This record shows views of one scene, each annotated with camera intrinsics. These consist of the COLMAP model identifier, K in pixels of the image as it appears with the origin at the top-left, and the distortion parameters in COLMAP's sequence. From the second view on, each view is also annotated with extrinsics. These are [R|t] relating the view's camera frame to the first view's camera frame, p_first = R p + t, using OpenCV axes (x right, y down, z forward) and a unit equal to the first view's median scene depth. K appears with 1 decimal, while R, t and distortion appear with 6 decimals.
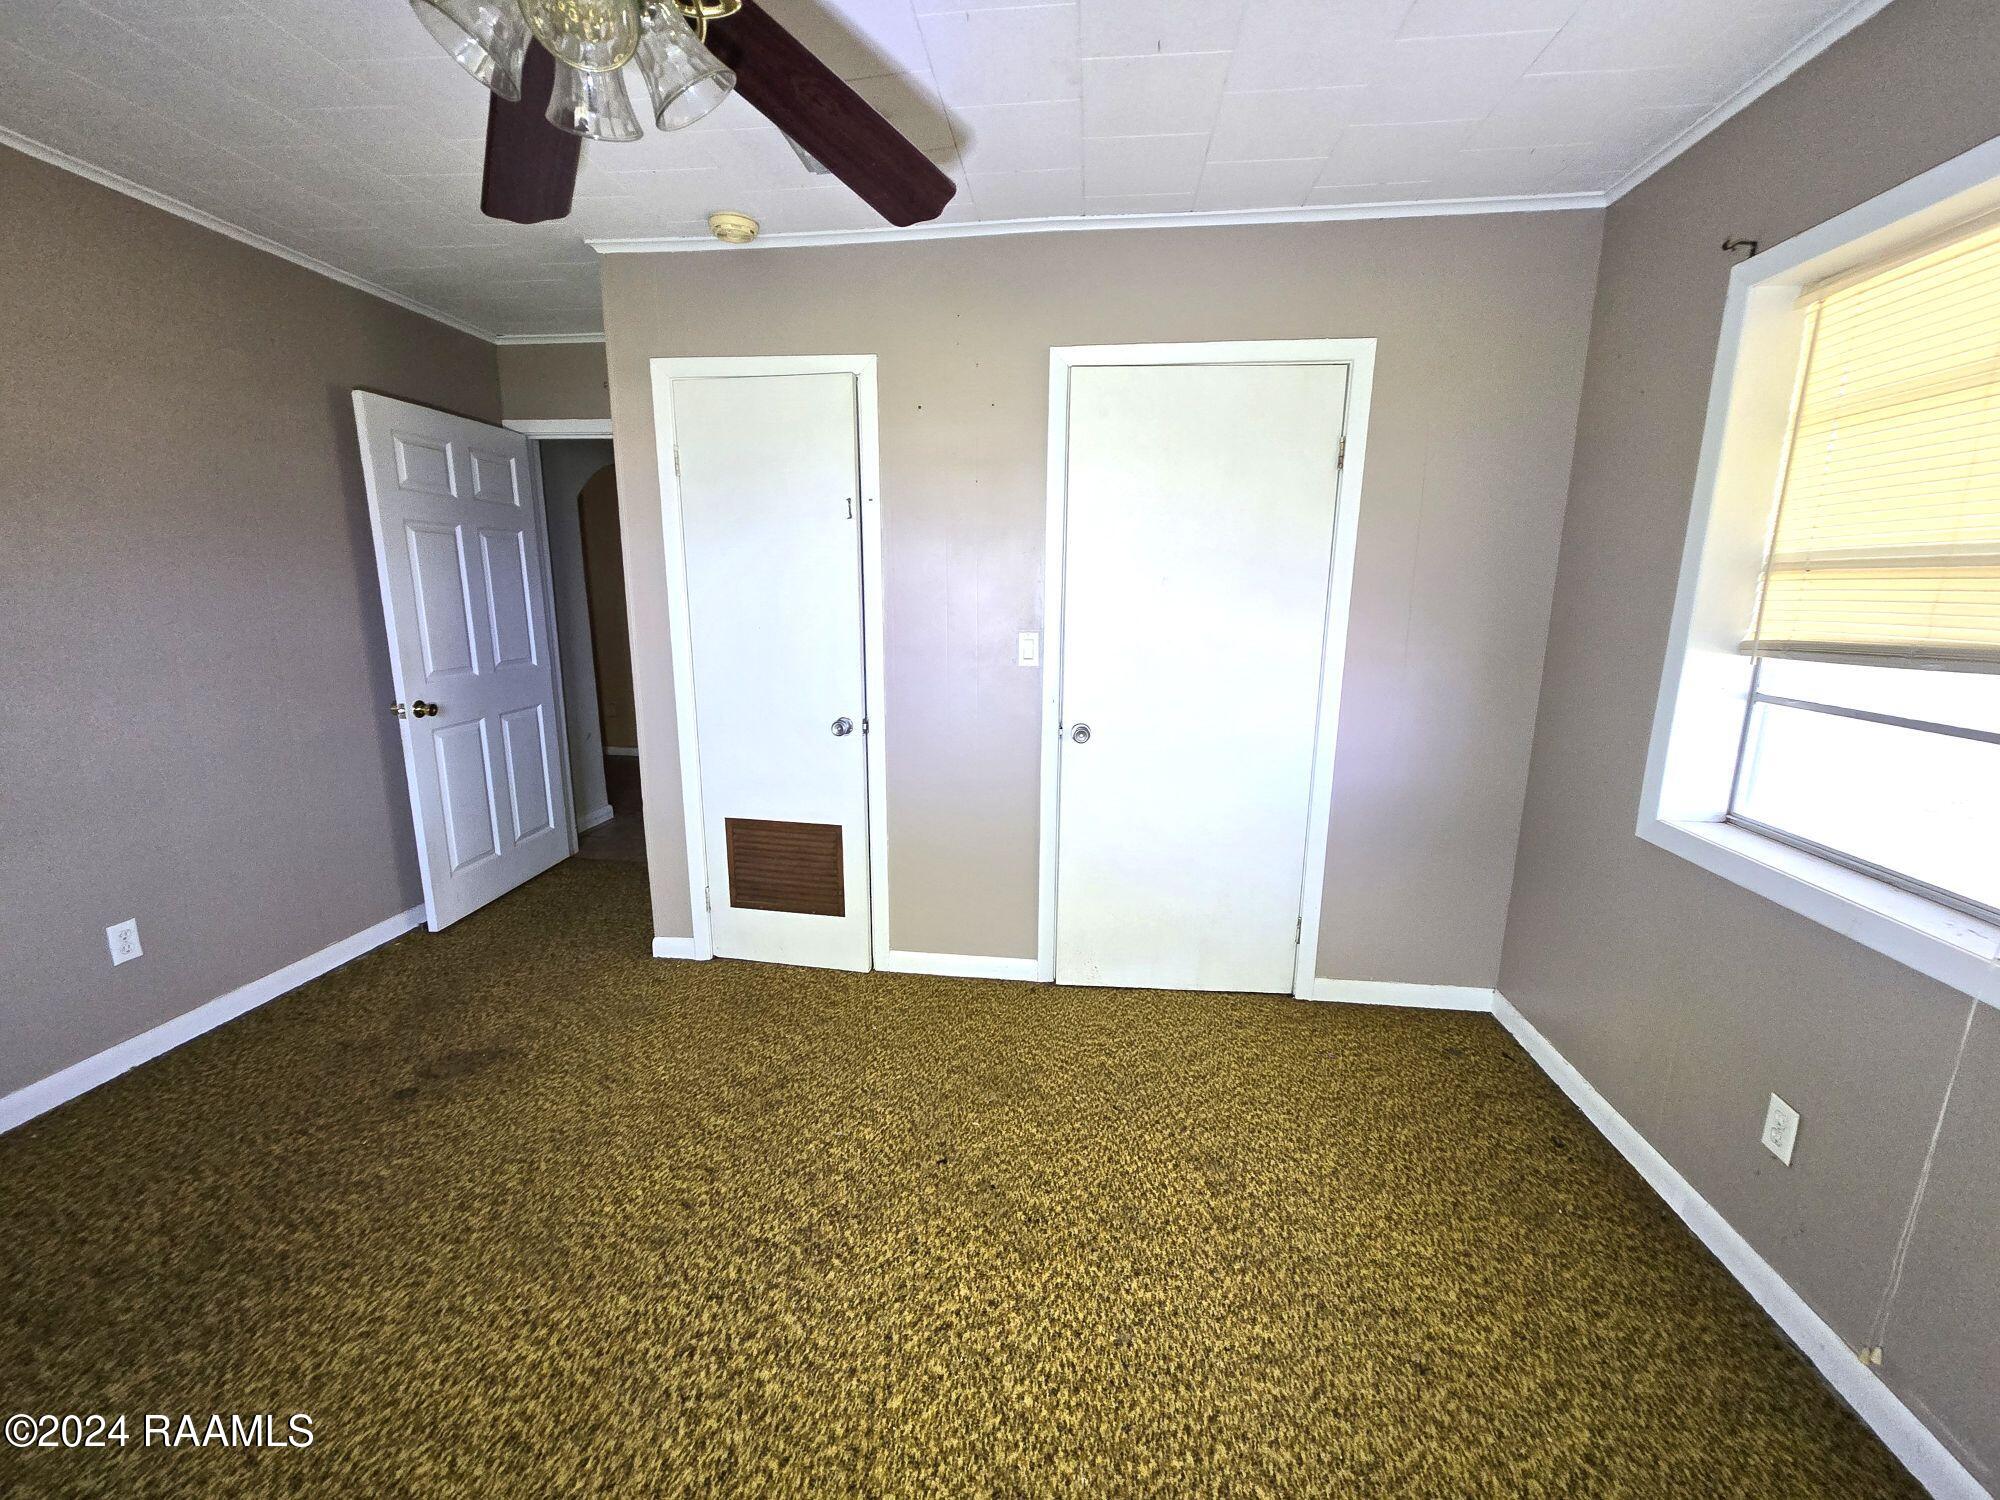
lens RADIAL K [[824.2, 0, 994.6], [0, 824.2, 747.1], [0, 0, 1]] dist [-0.002976, 0.002432]
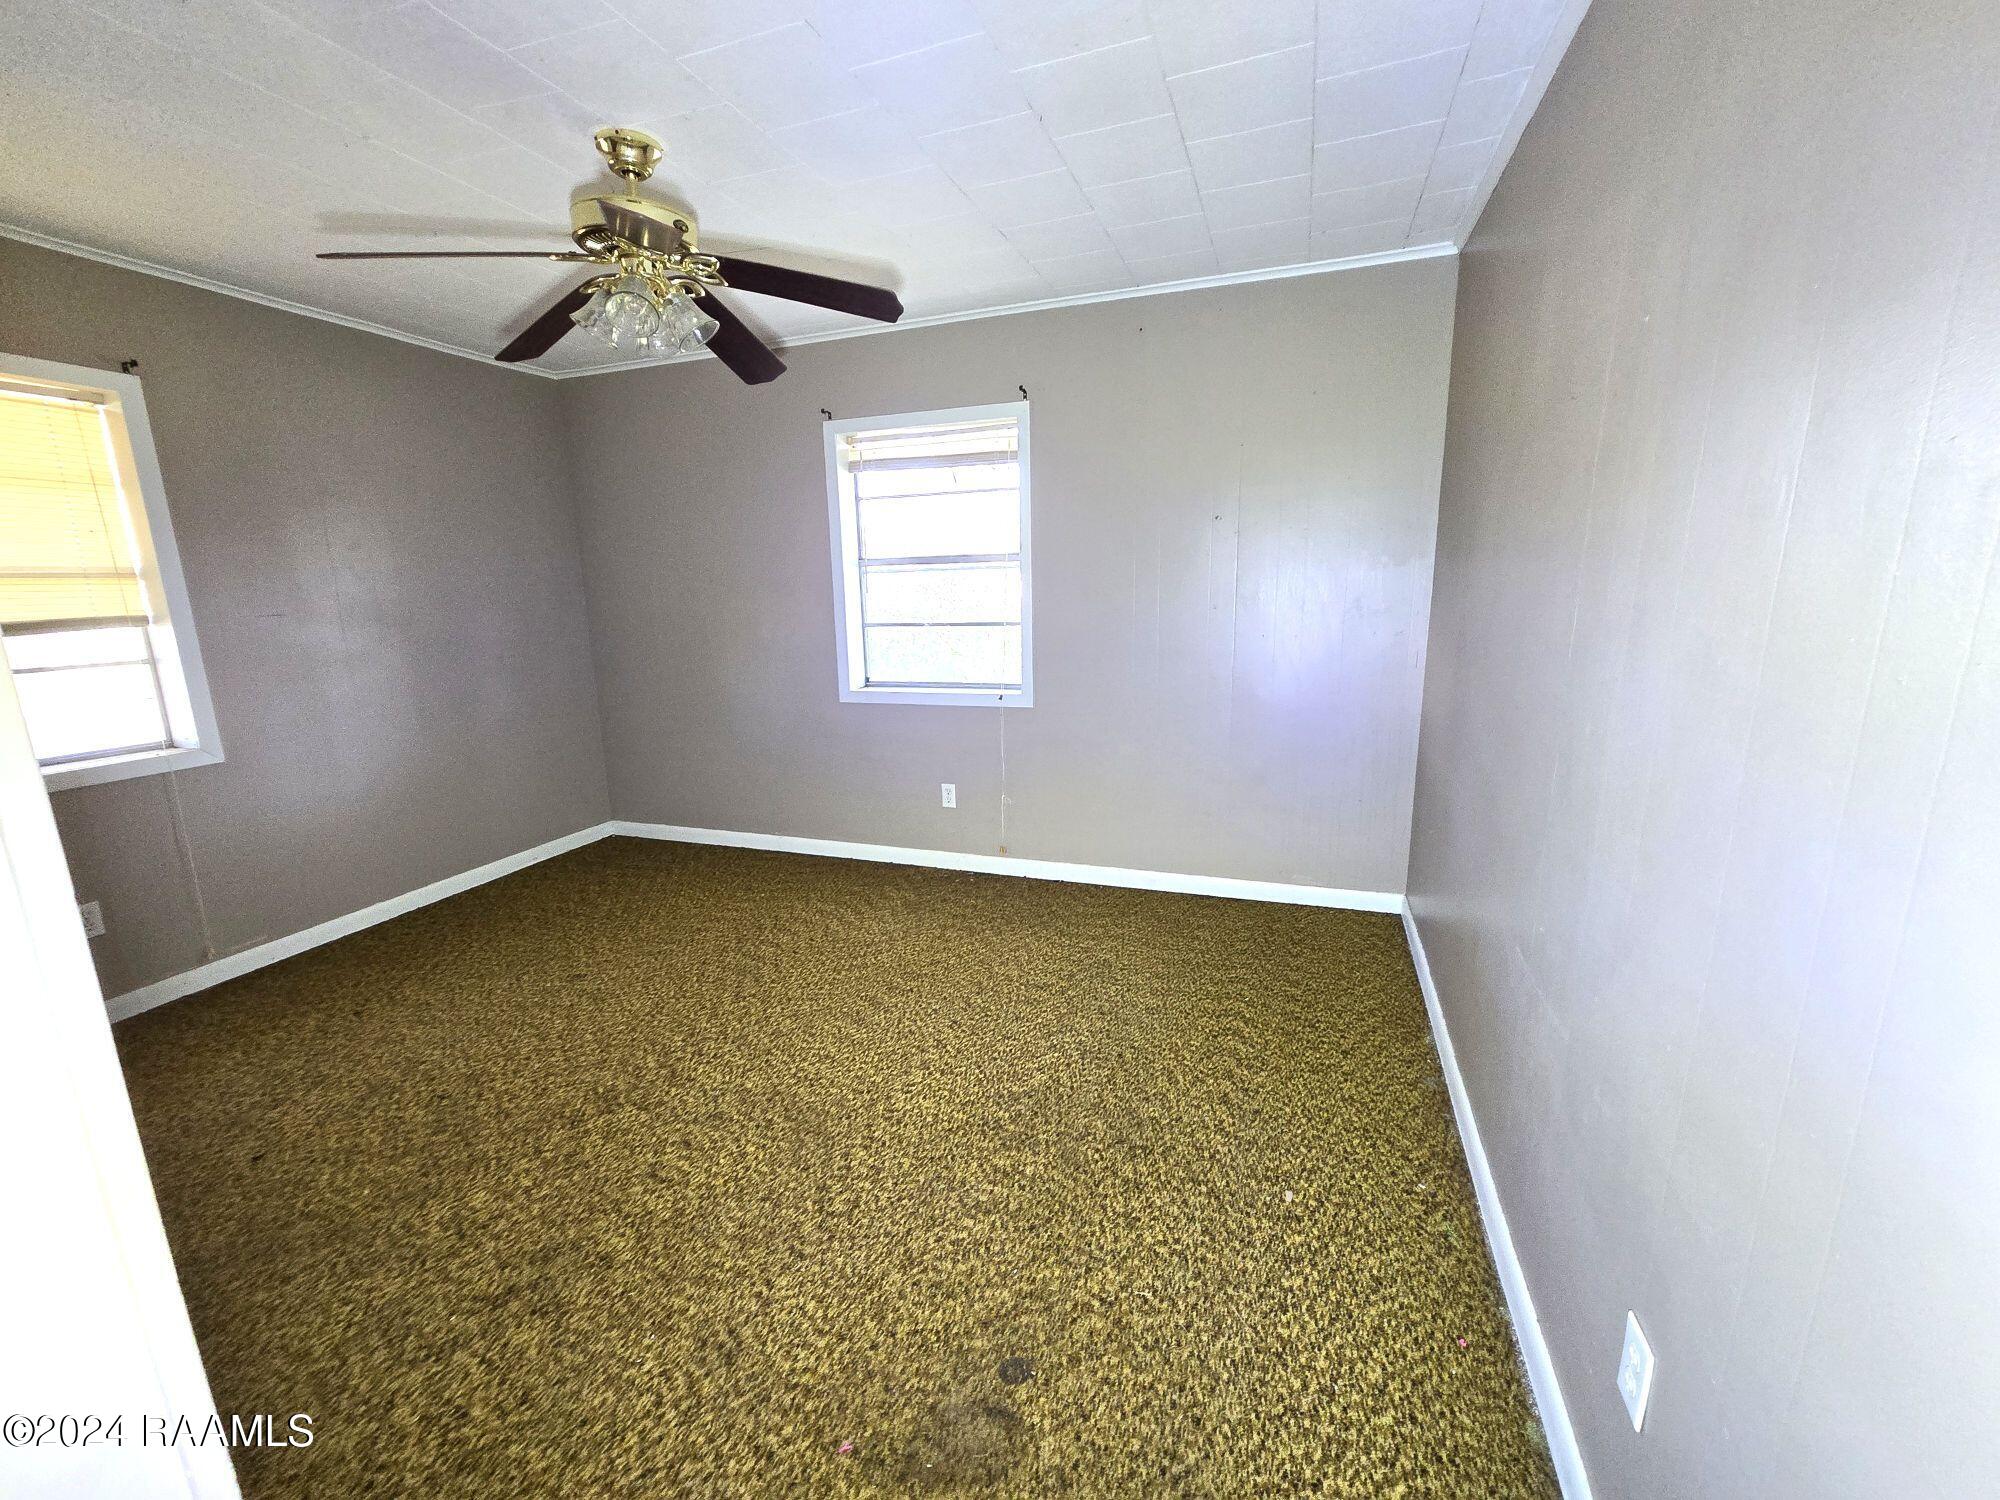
lens RADIAL K [[824.2, 0, 994.6], [0, 824.2, 747.1], [0, 0, 1]] dist [-0.002976, 0.002432]
pose [[-0.974237, -0.032330, 0.223196, -1.007324], [0.060319, 0.916262, 0.396012, -0.344284], [-0.217309, 0.399272, -0.890707, 1.683409]]
